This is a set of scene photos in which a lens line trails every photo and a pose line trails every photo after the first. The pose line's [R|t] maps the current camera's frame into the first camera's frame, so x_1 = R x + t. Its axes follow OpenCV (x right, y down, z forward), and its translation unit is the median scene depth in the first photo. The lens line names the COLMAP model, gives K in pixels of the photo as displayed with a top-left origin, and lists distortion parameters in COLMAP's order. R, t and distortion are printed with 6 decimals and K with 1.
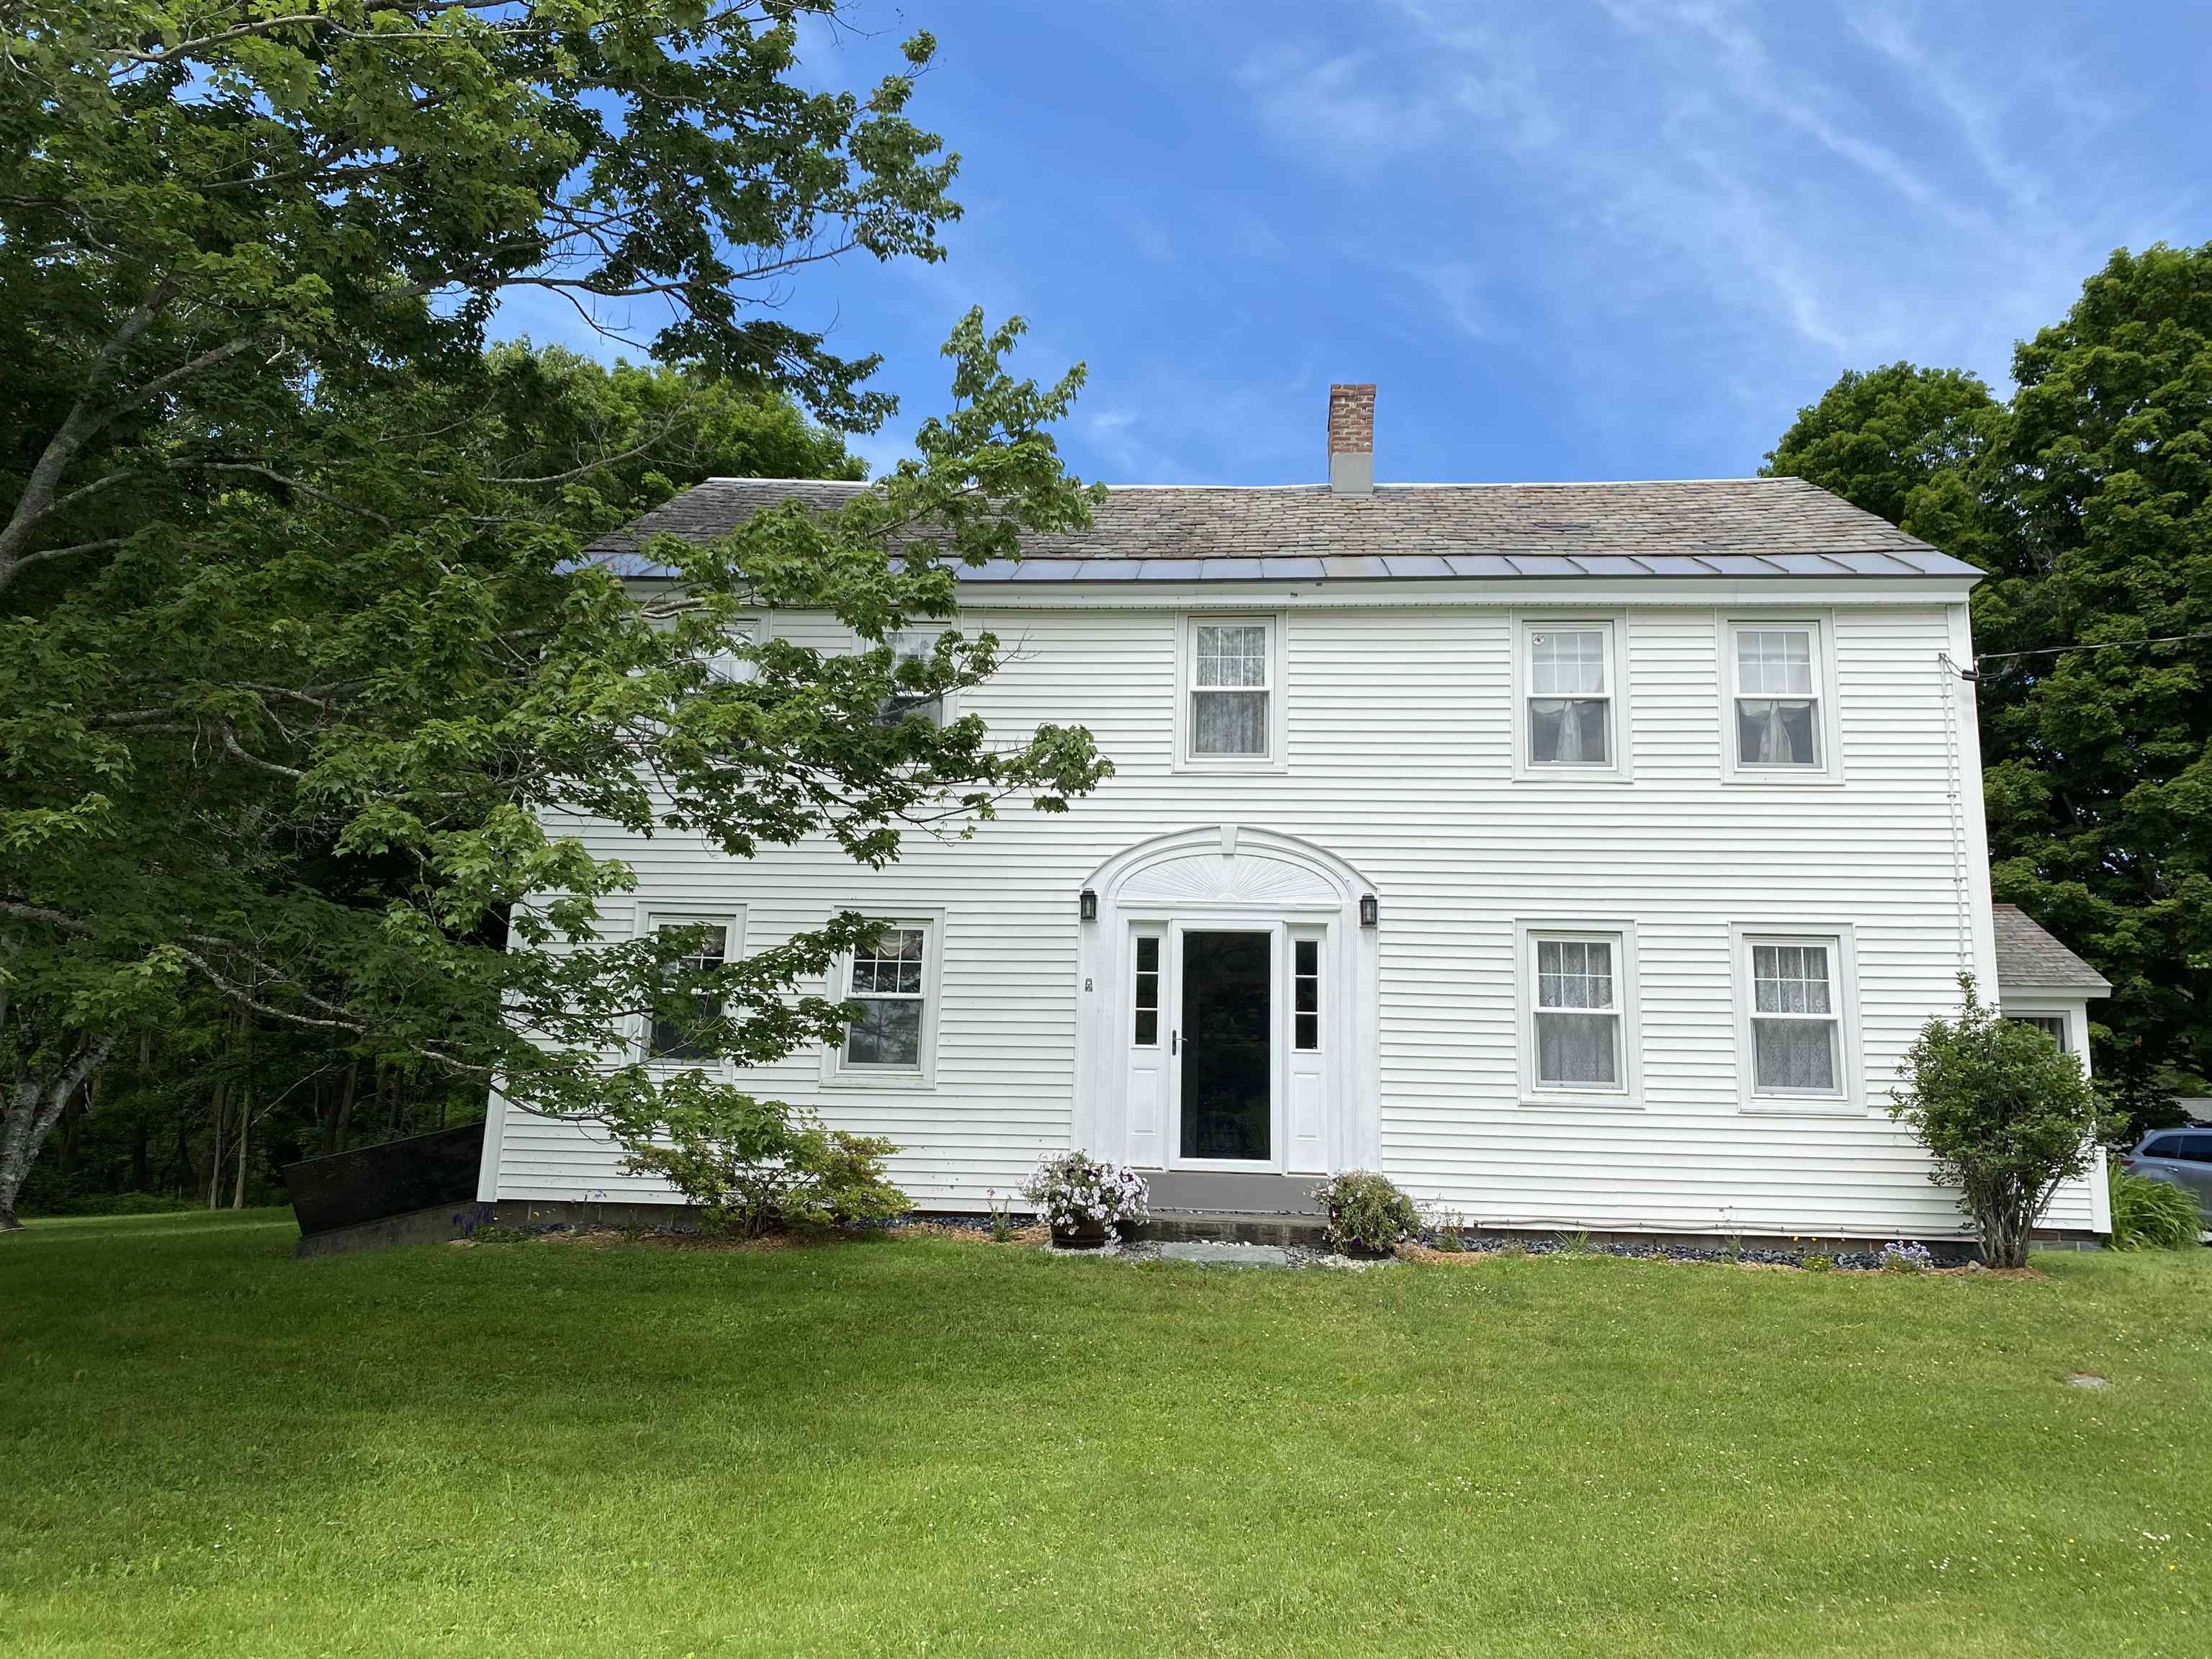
lens RADIAL K [[1678.1, 0, 1057.1], [0, 1678.1, 793.1], [0, 0, 1]] dist [0.036490, -0.031655]
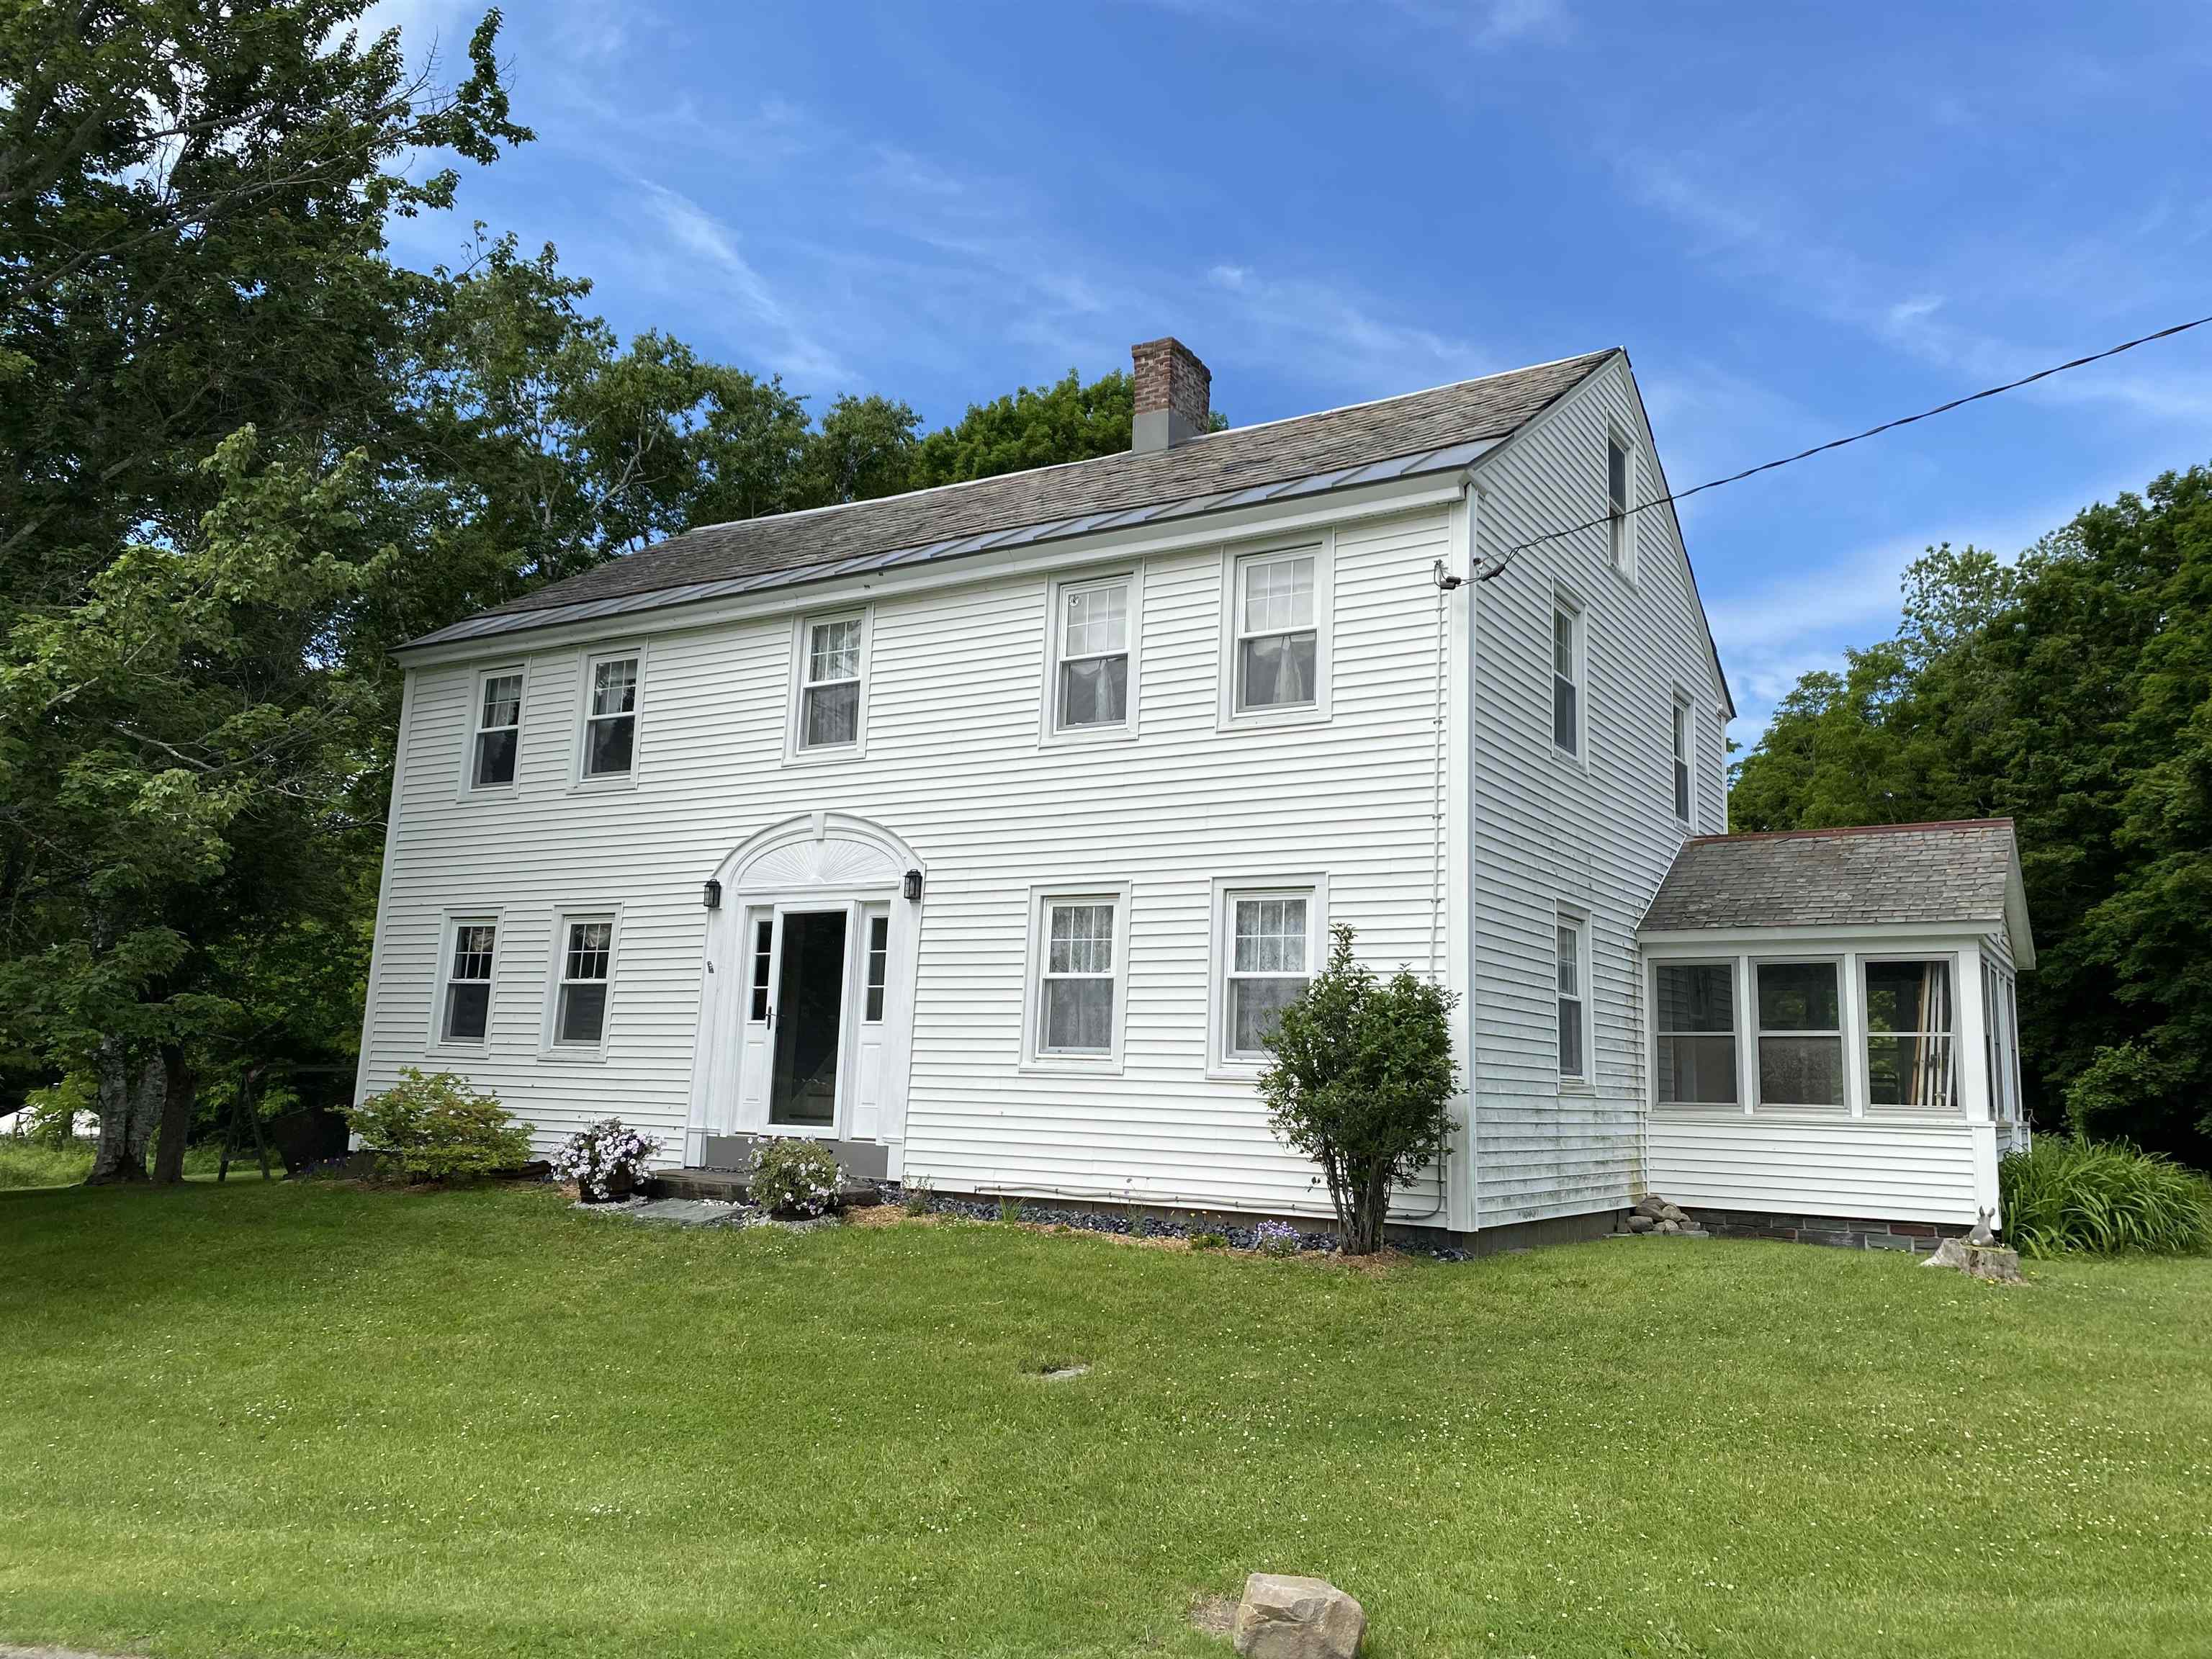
lens RADIAL K [[1678.1, 0, 1102.5], [0, 1678.1, 808.5], [0, 0, 1]] dist [0.036490, -0.031655]
pose [[0.896415, -0.072919, -0.437175, 0.736482], [0.080928, 0.996720, -0.000309, 0.032053], [0.435764, -0.035103, 0.899376, 0.124939]]
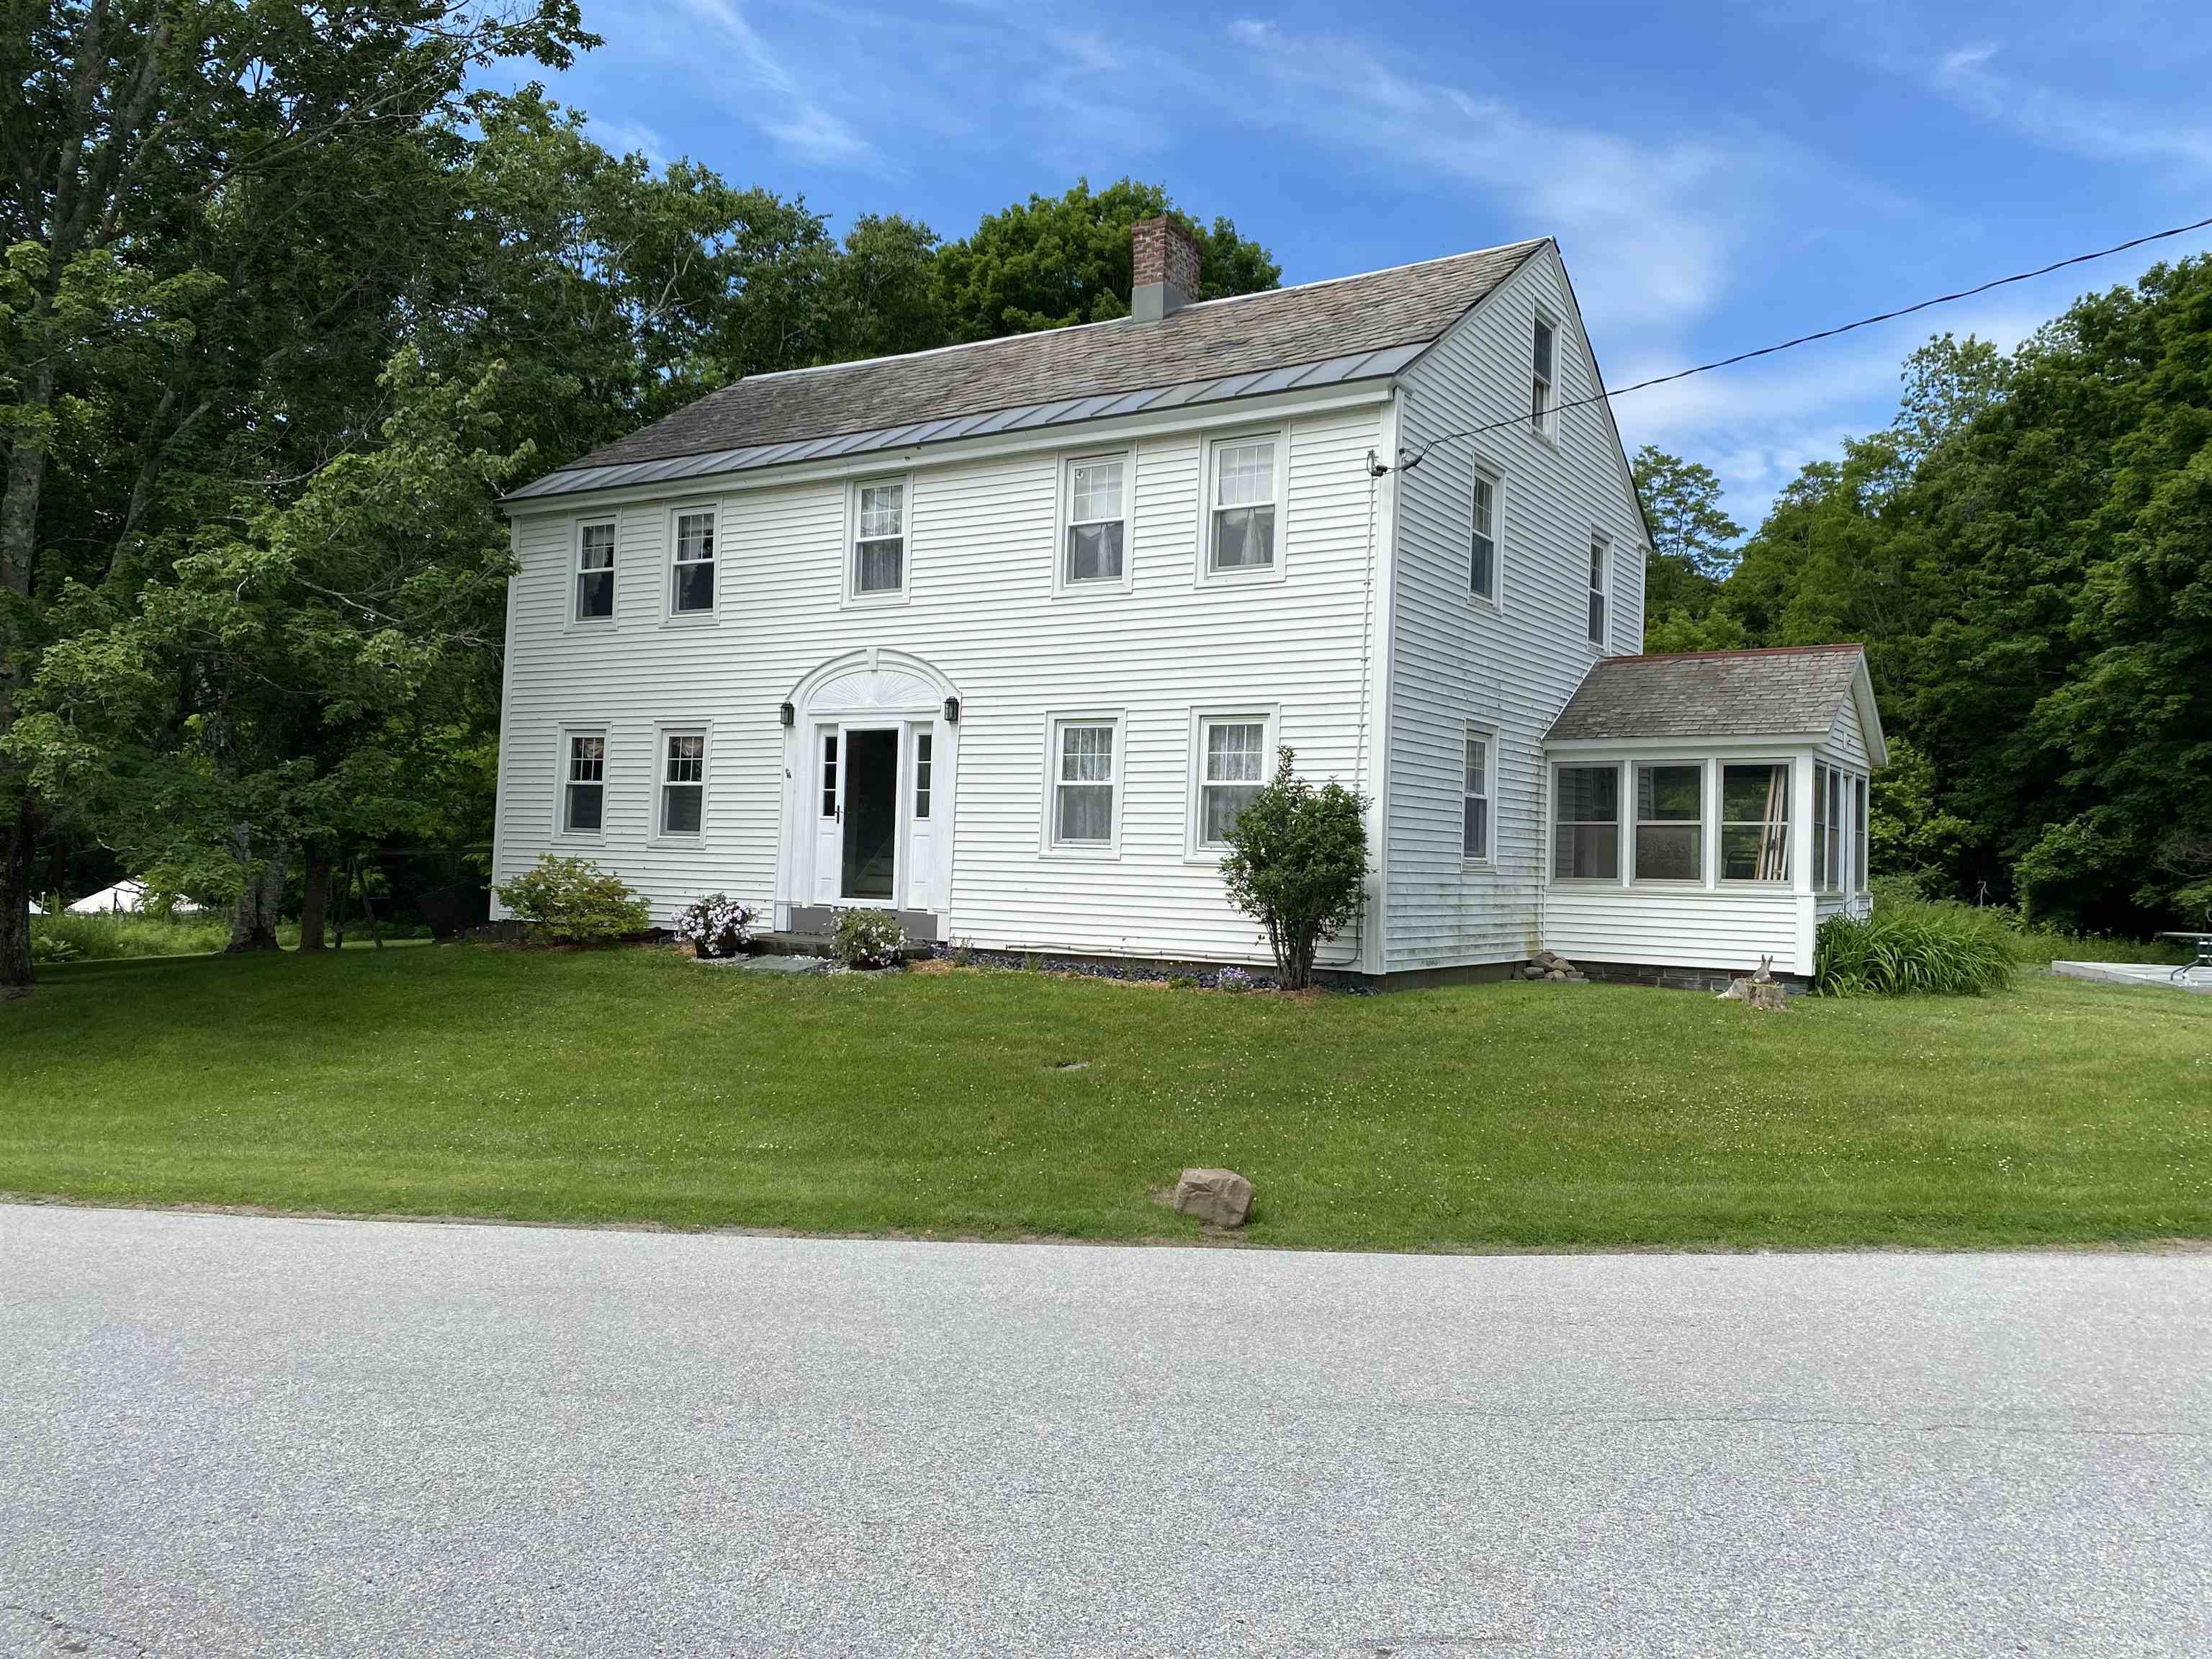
lens RADIAL K [[1678.1, 0, 1099.7], [0, 1678.1, 860.7], [0, 0, 1]] dist [0.036490, -0.031655]
pose [[0.890370, -0.004622, -0.455213, 0.858868], [0.086375, 0.983500, 0.158958, -0.010289], [0.446967, -0.180850, 0.876078, -0.089183]]
